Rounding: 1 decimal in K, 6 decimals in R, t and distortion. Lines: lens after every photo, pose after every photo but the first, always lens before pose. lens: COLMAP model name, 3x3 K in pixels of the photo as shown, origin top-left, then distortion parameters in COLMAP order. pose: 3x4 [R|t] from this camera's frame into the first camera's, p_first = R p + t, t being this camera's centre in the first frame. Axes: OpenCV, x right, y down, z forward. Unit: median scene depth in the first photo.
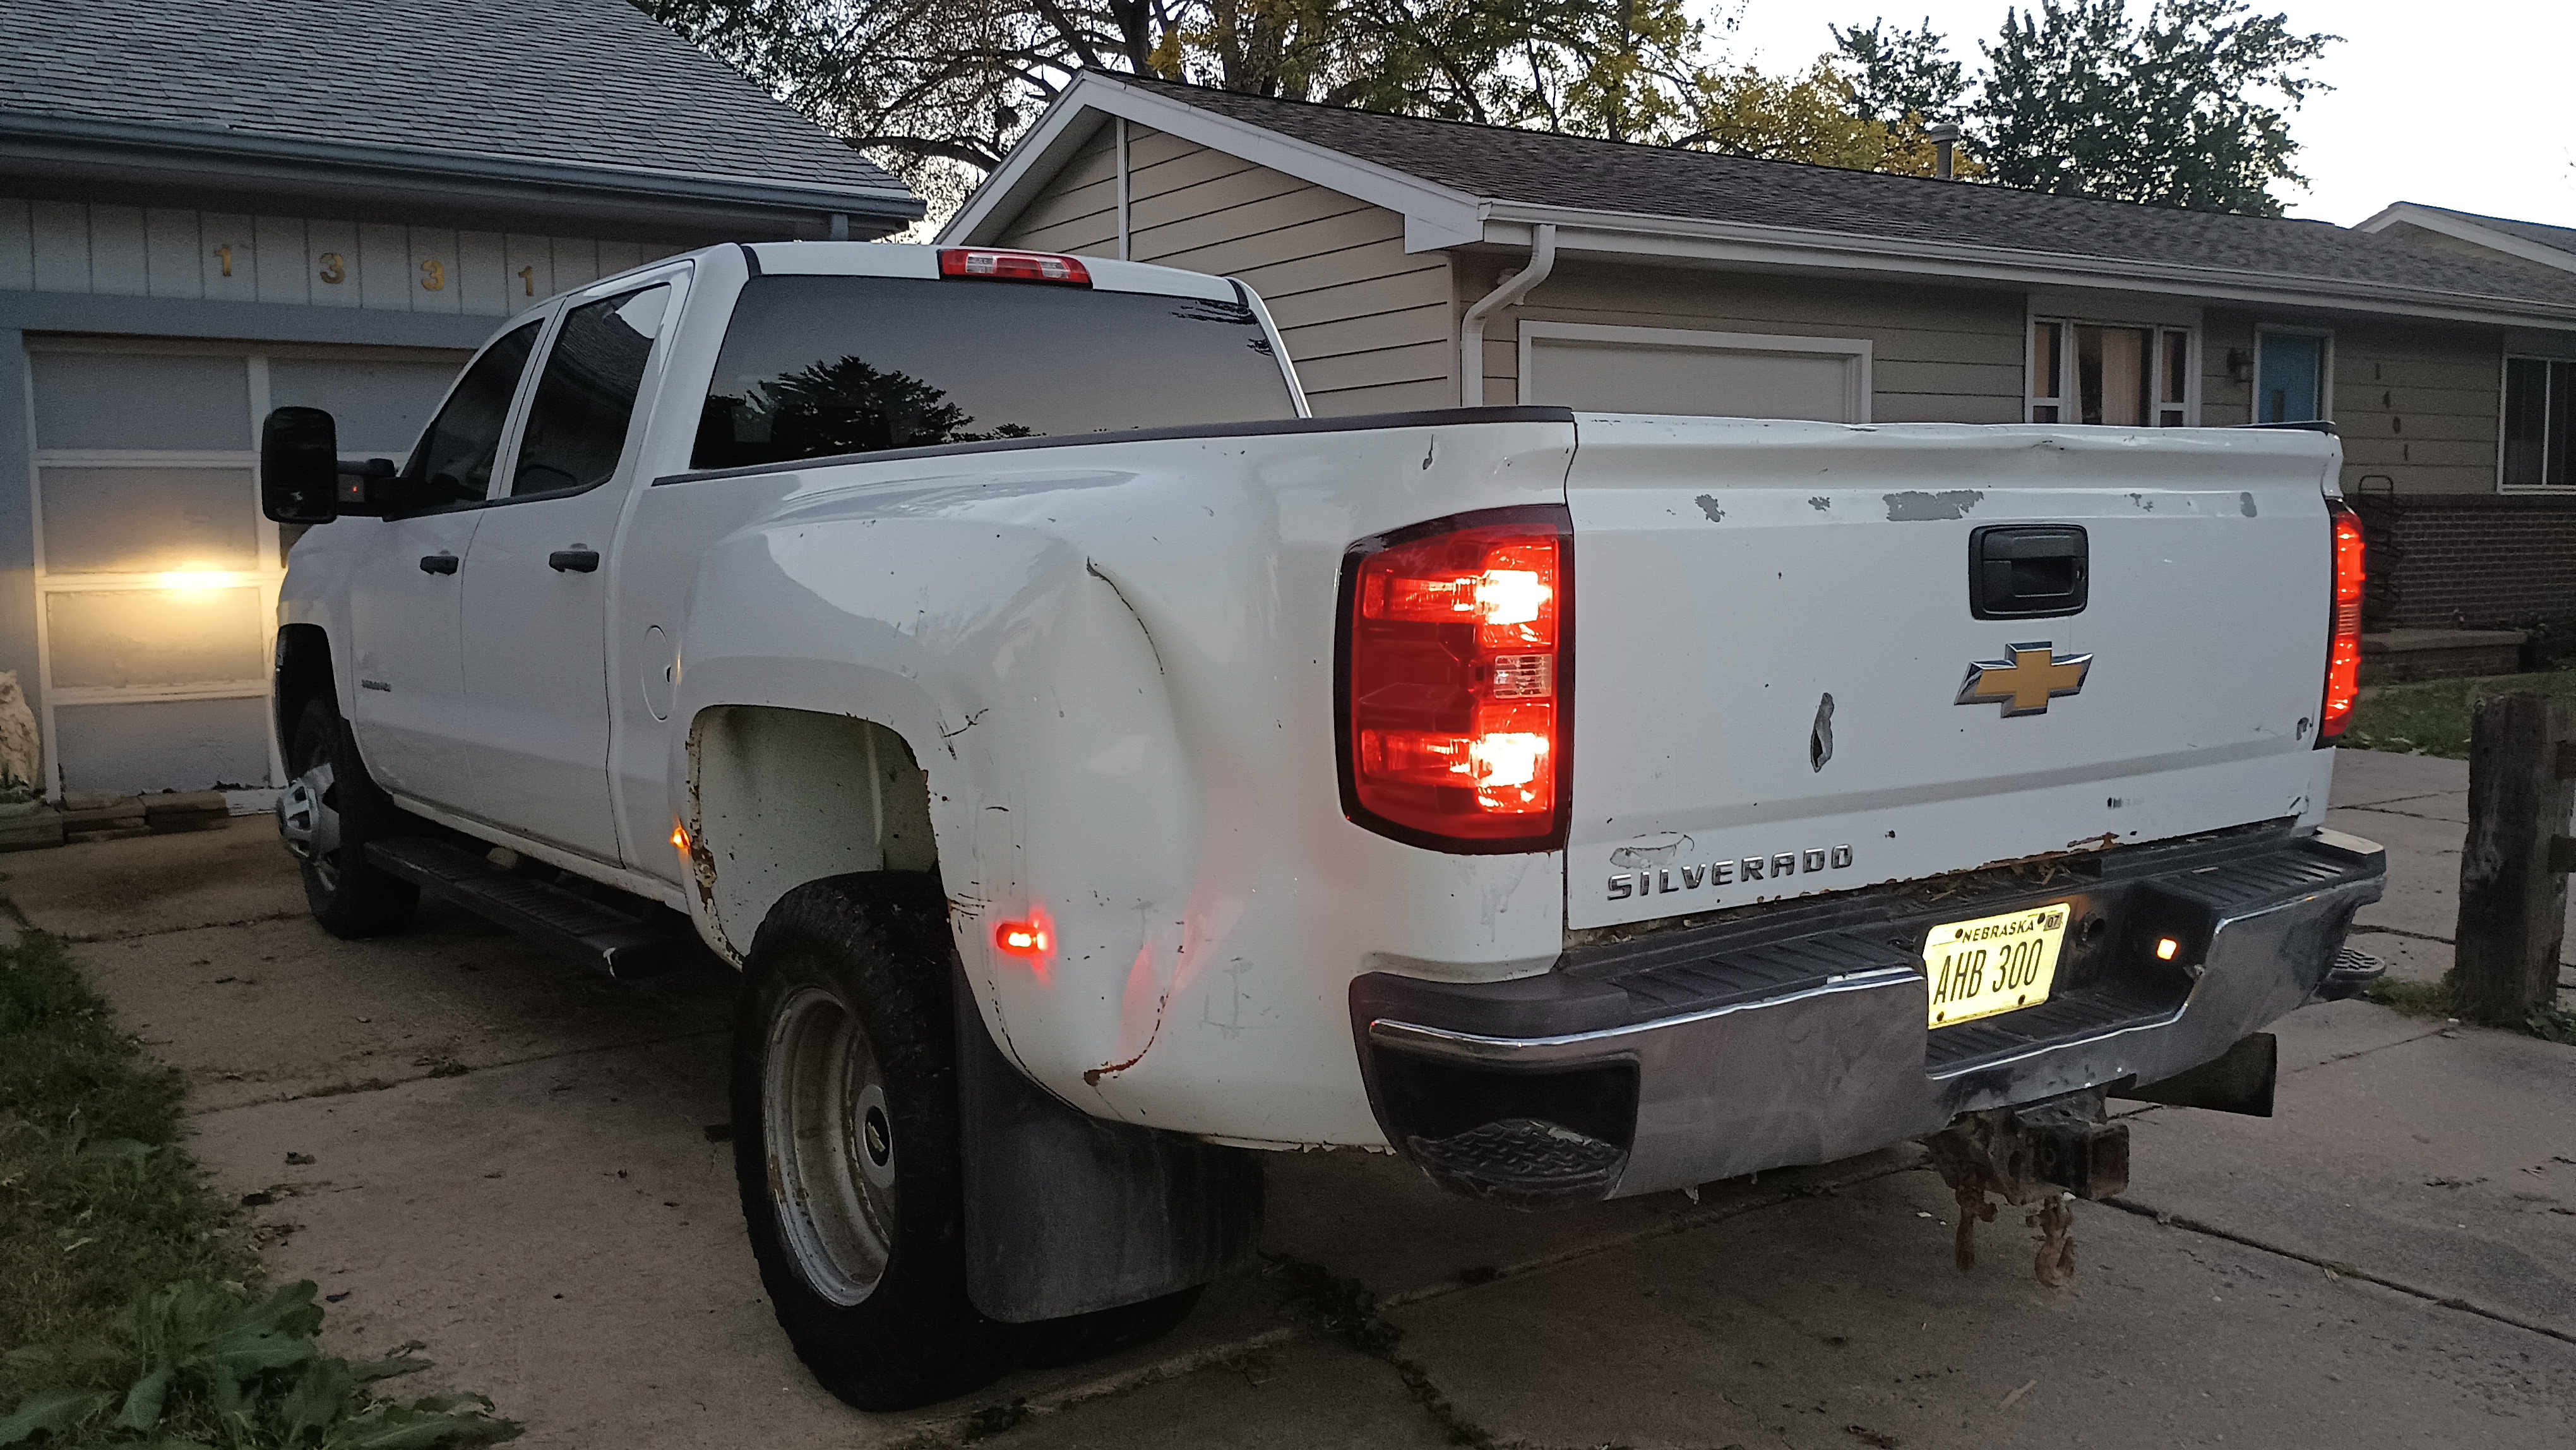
lens RADIAL K [[2137.3, 0, 1274.3], [0, 2137.3, 721.7], [0, 0, 1]] dist [0.030715, -0.001054]
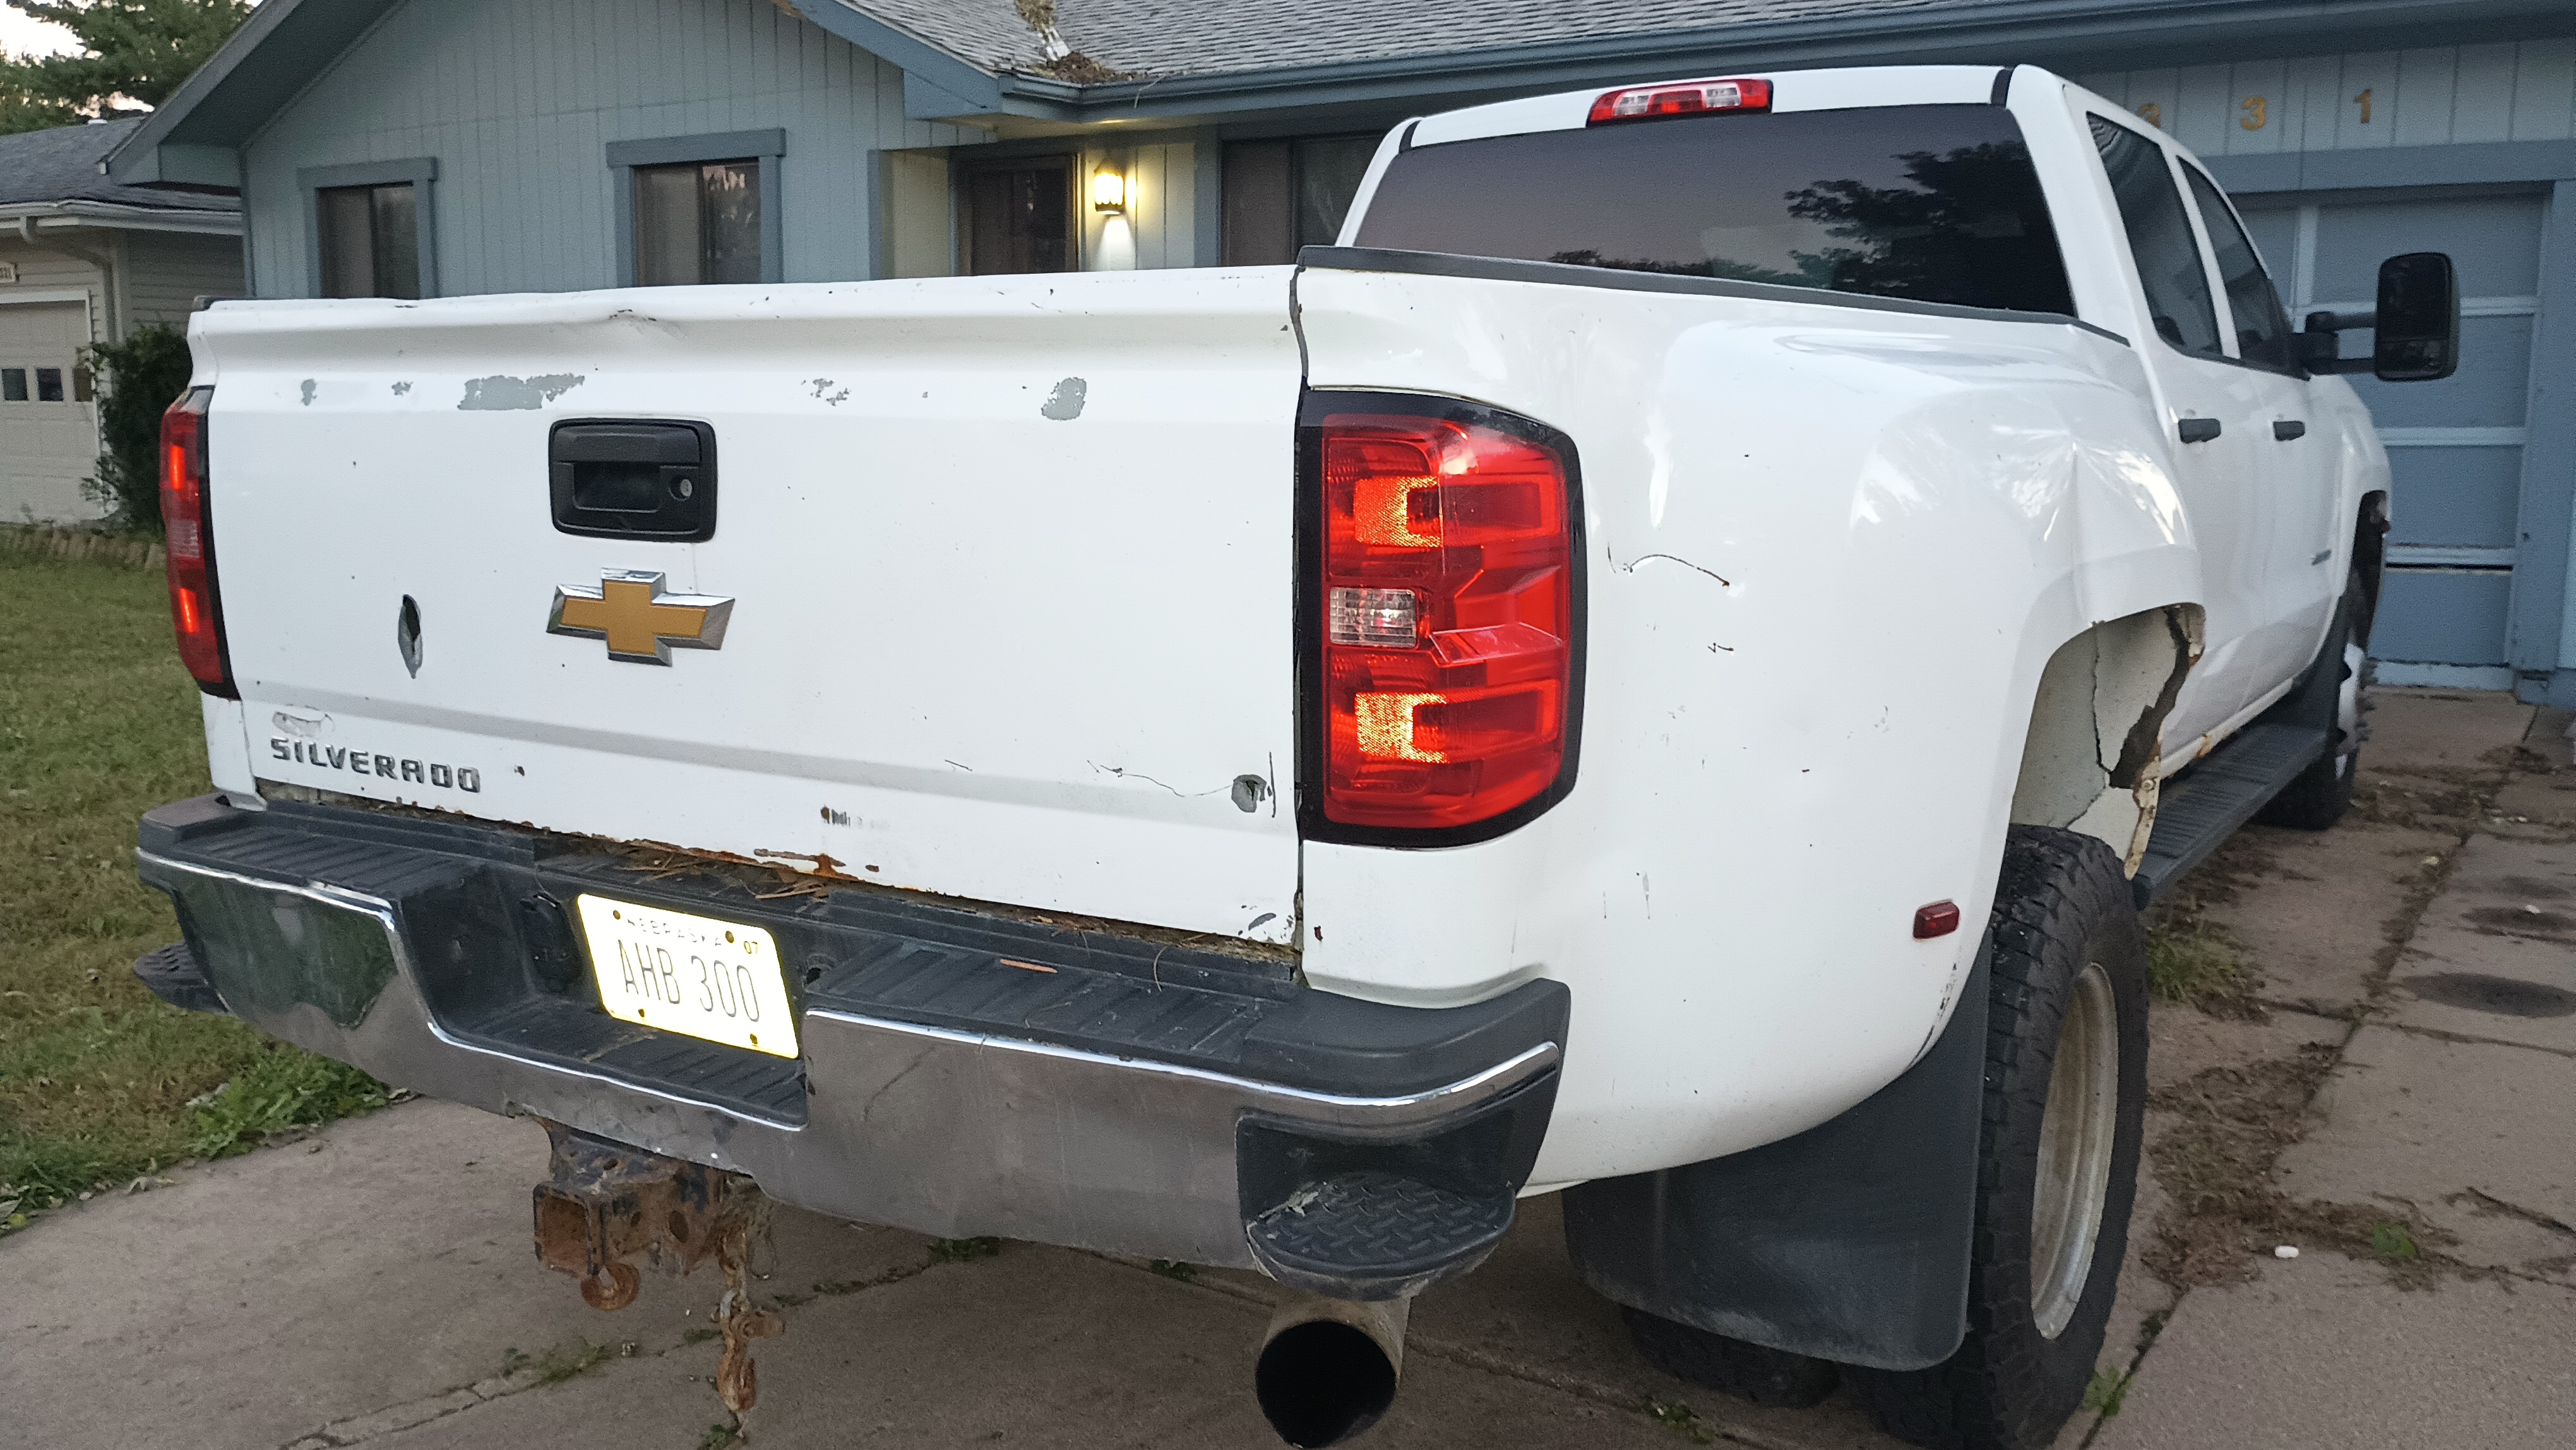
lens RADIAL K [[2137.3, 0, 1274.3], [0, 2137.3, 721.7], [0, 0, 1]] dist [0.030715, -0.001054]
pose [[0.363353, 0.152959, -0.919009, 1.190761], [-0.090928, 0.987543, 0.128415, -0.106431], [0.927204, 0.036904, 0.372736, 0.948982]]
